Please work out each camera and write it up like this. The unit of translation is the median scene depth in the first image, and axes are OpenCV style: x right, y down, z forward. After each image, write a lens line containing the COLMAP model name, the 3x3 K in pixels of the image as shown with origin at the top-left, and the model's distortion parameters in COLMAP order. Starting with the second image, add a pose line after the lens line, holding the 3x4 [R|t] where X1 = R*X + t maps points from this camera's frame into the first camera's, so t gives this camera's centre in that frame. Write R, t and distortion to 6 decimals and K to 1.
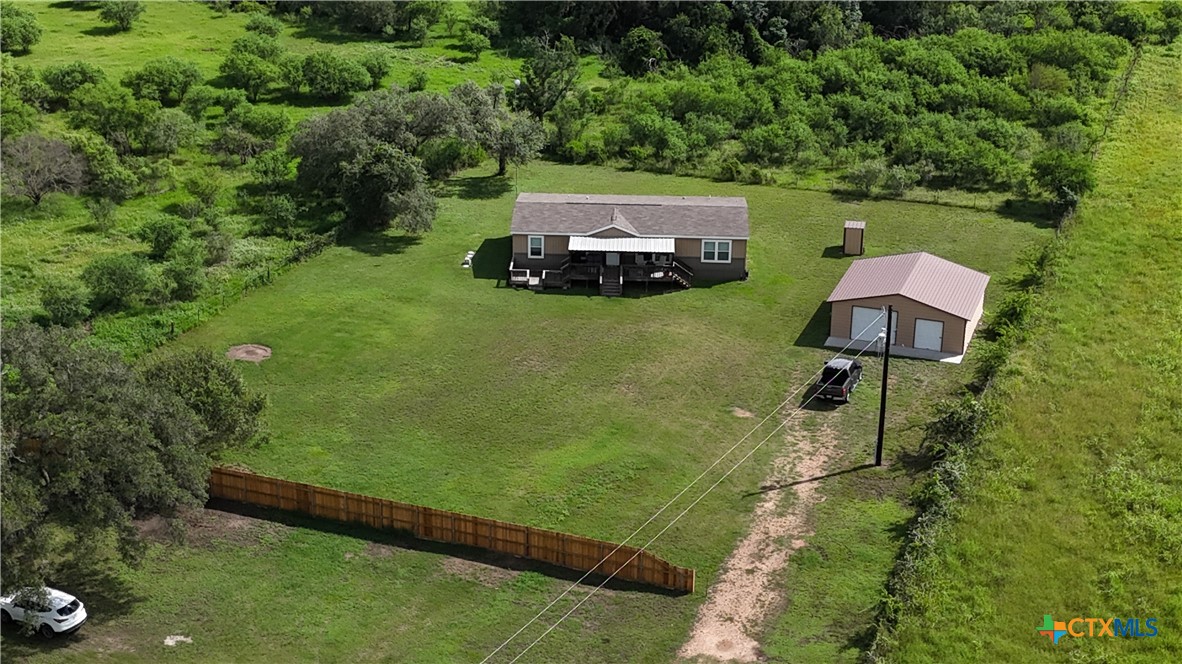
lens RADIAL K [[1722.8, 0, 591.0], [0, 1722.8, 332.0], [0, 0, 1]] dist [0.188903, -0.513973]
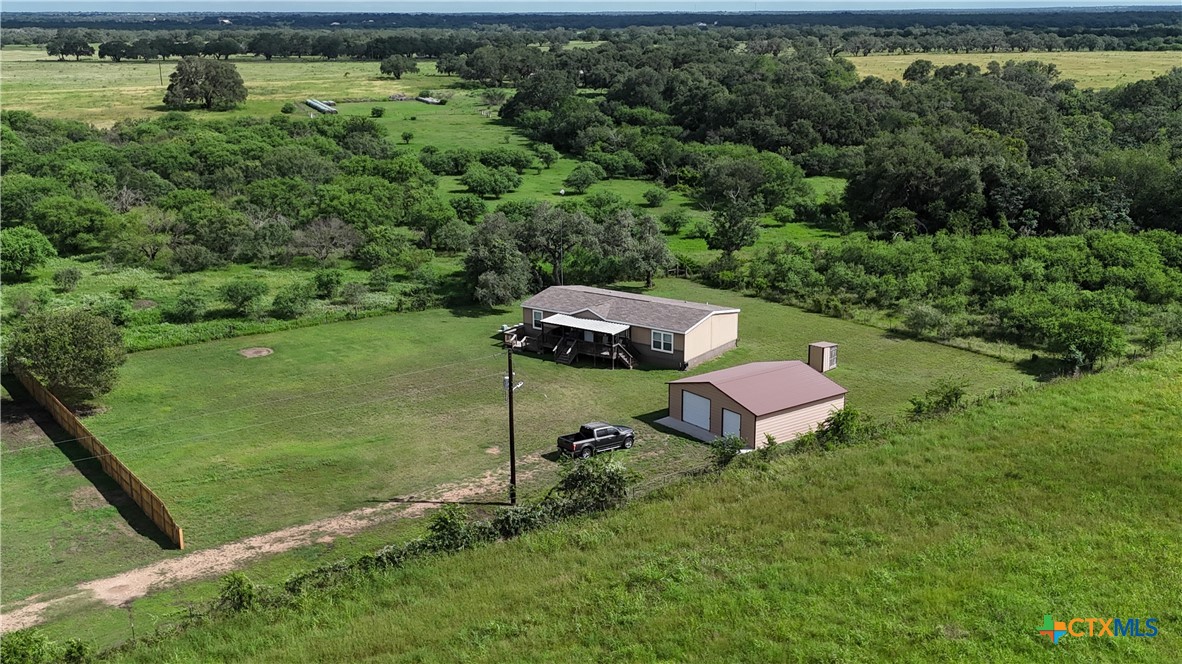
lens RADIAL K [[1197.0, 0, 591.0], [0, 1197.0, 332.0], [0, 0, 1]] dist [0.137581, -0.255009]
pose [[0.840853, 0.124273, -0.526804, 0.522747], [-0.189833, 0.979172, -0.072015, 0.015311], [0.506882, 0.160559, 0.846931, 0.348574]]
